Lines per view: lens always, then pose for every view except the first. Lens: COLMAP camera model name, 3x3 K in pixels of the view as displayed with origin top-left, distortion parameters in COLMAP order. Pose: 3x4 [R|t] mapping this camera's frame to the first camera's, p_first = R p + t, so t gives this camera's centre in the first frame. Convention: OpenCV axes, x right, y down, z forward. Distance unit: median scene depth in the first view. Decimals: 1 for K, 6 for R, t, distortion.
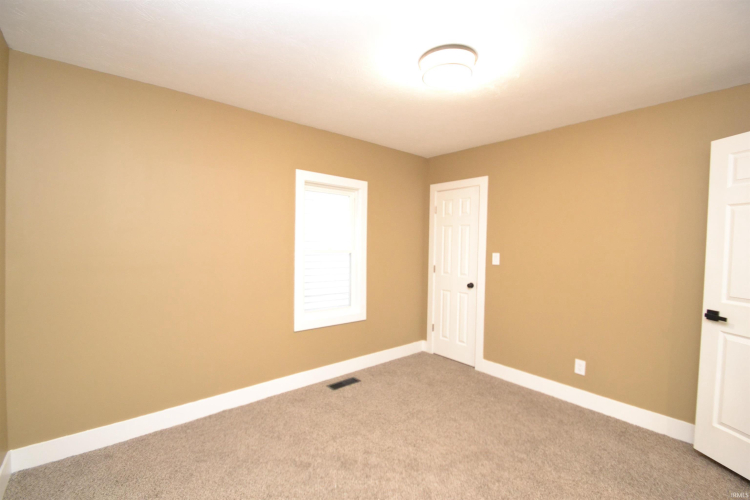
lens RADIAL K [[332.6, 0, 371.6], [0, 332.6, 251.7], [0, 0, 1]] dist [0.021556, -0.022785]
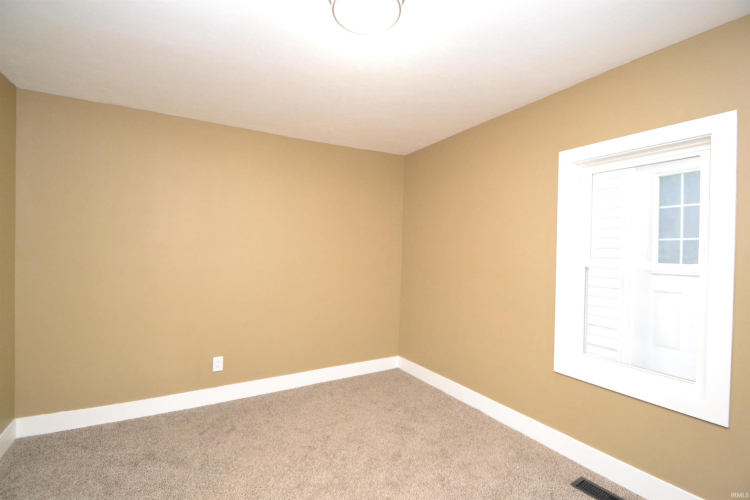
lens RADIAL K [[332.6, 0, 371.6], [0, 332.6, 251.7], [0, 0, 1]] dist [0.021556, -0.022785]
pose [[-0.157720, -0.014888, -0.987372, 0.575208], [-0.048632, 0.998790, -0.007292, 0.001729], [0.986286, 0.046868, -0.158253, 0.717973]]
